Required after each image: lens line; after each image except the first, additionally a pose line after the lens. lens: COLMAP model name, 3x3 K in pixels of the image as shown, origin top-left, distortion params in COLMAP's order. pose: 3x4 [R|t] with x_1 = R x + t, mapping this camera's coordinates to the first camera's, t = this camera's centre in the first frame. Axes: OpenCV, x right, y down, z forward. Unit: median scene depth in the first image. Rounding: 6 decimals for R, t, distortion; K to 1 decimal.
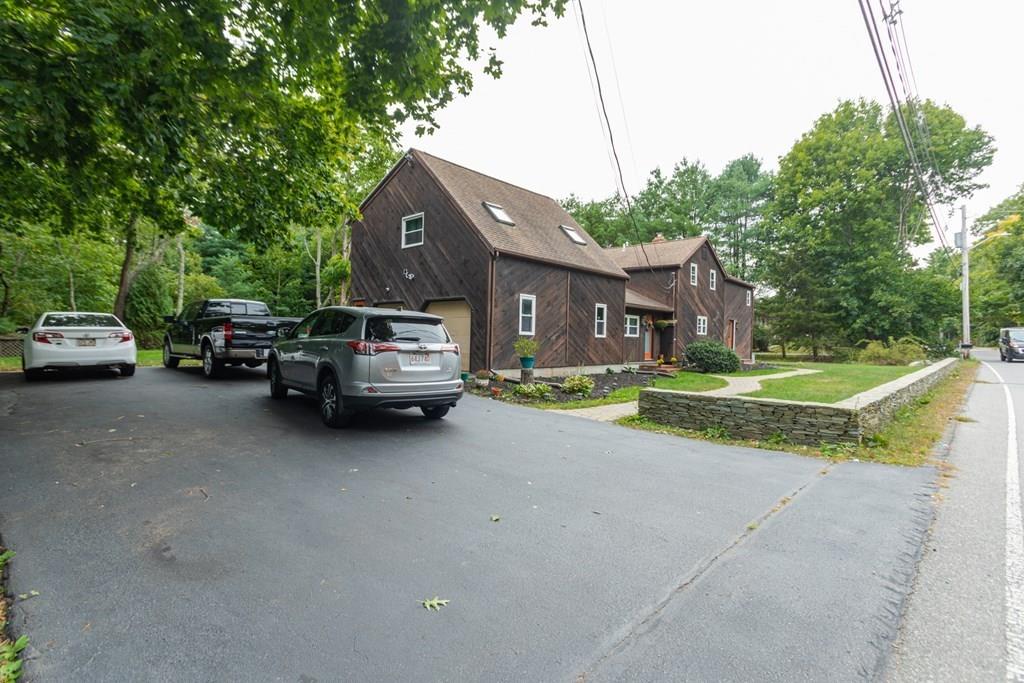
lens RADIAL K [[410.6, 0, 512.0], [0, 410.6, 341.5], [0, 0, 1]] dist [-0.044896, 0.016534]
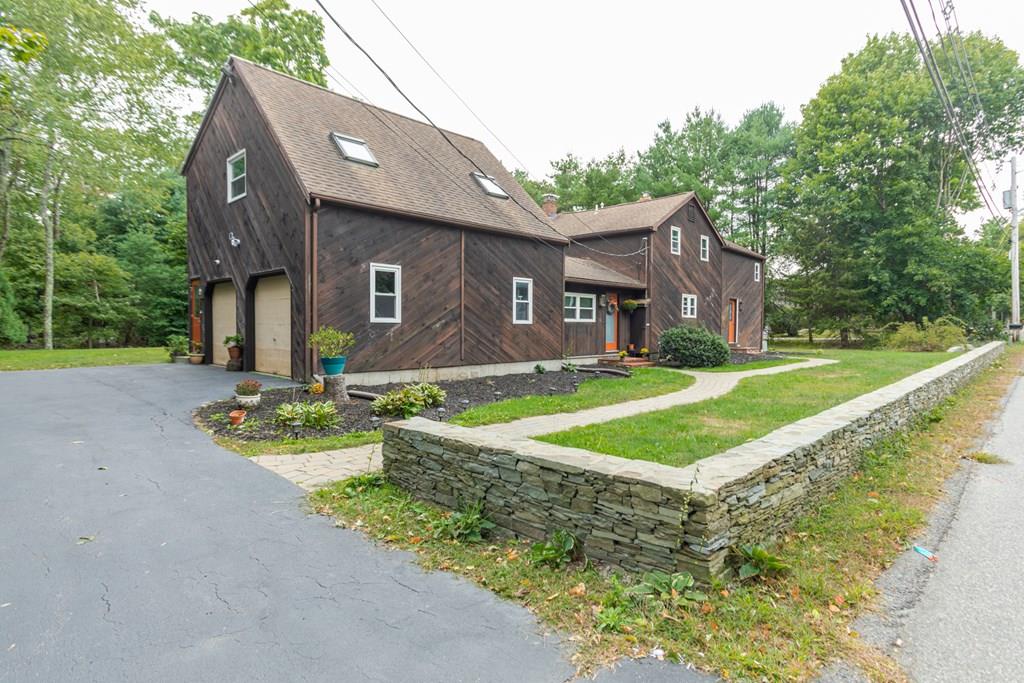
lens RADIAL K [[485.5, 0, 512.0], [0, 485.5, 341.5], [0, 0, 1]] dist [-0.059476, 0.024881]
pose [[0.999456, -0.017351, 0.028034, 0.115350], [0.016636, 0.999535, 0.025539, -0.000607], [-0.028464, -0.025059, 0.999281, 0.091497]]
